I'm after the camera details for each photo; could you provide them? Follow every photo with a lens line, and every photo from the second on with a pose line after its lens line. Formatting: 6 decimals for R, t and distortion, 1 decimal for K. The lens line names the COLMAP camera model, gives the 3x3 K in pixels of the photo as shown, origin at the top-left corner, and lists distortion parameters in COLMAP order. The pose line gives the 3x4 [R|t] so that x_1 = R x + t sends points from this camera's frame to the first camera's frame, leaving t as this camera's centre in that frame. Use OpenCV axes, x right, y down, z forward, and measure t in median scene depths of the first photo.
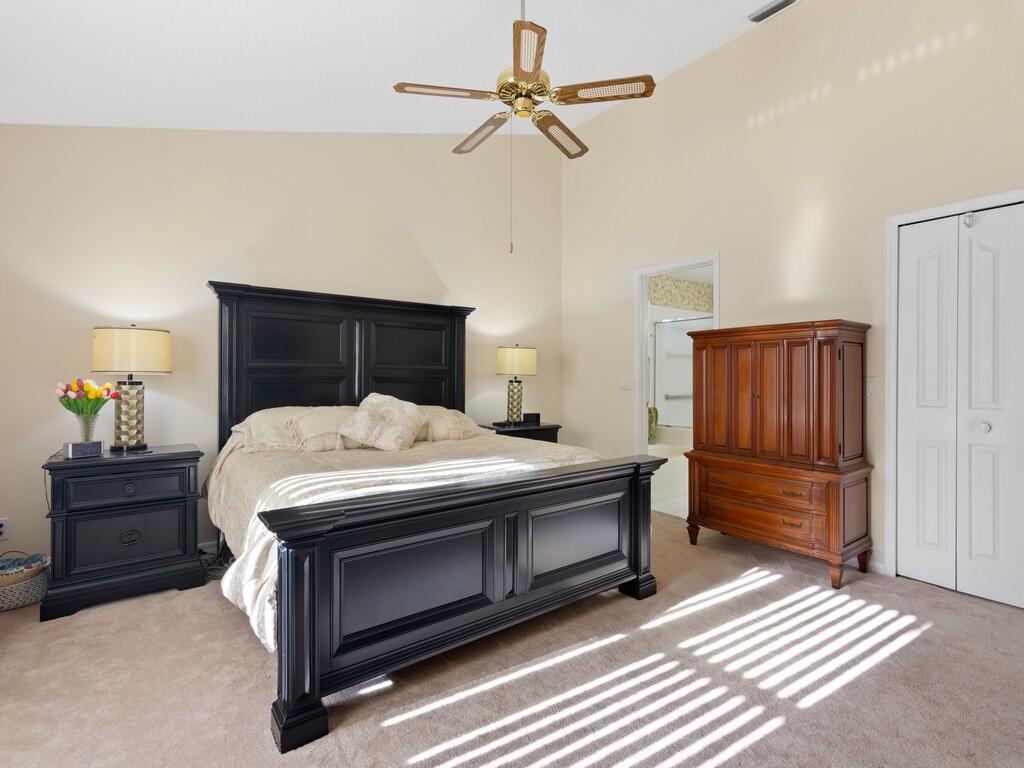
lens RADIAL K [[494.5, 0, 512.0], [0, 494.5, 384.0], [0, 0, 1]] dist [-0.001772, -0.000094]
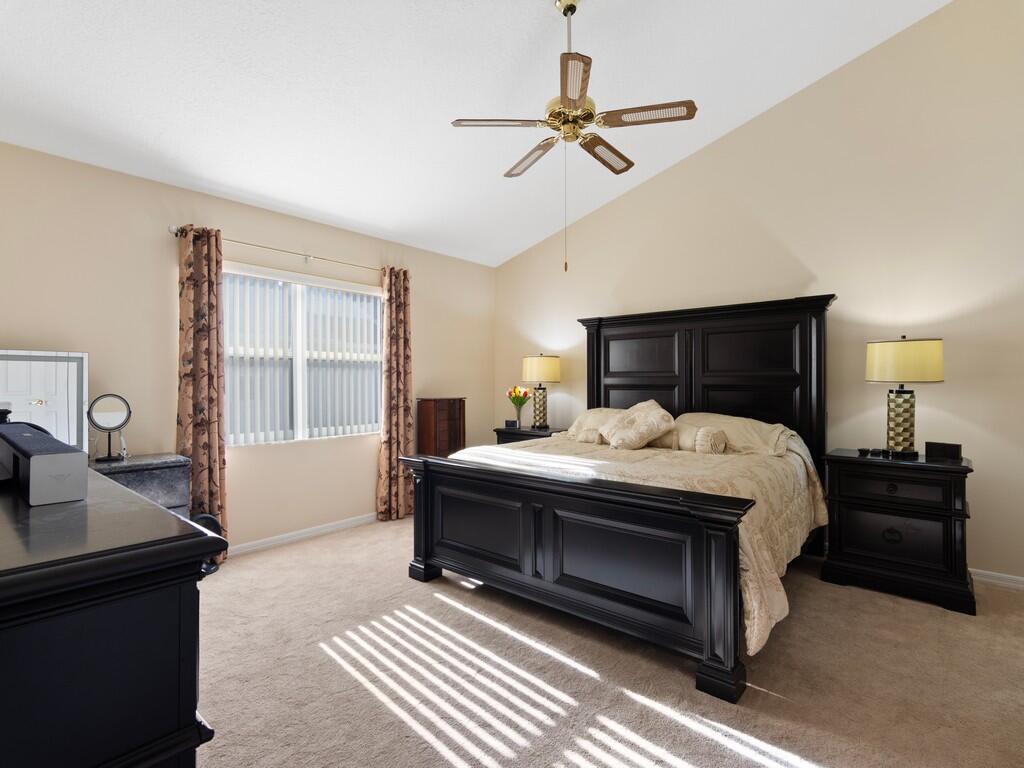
lens RADIAL K [[505.4, 0, 512.0], [0, 505.4, 384.0], [0, 0, 1]] dist [-0.030682, 0.000172]
pose [[0.207161, -0.001447, -0.978306, 1.063696], [-0.010345, 0.999940, -0.003669, -0.010692], [0.978252, 0.010881, 0.207133, 0.655581]]
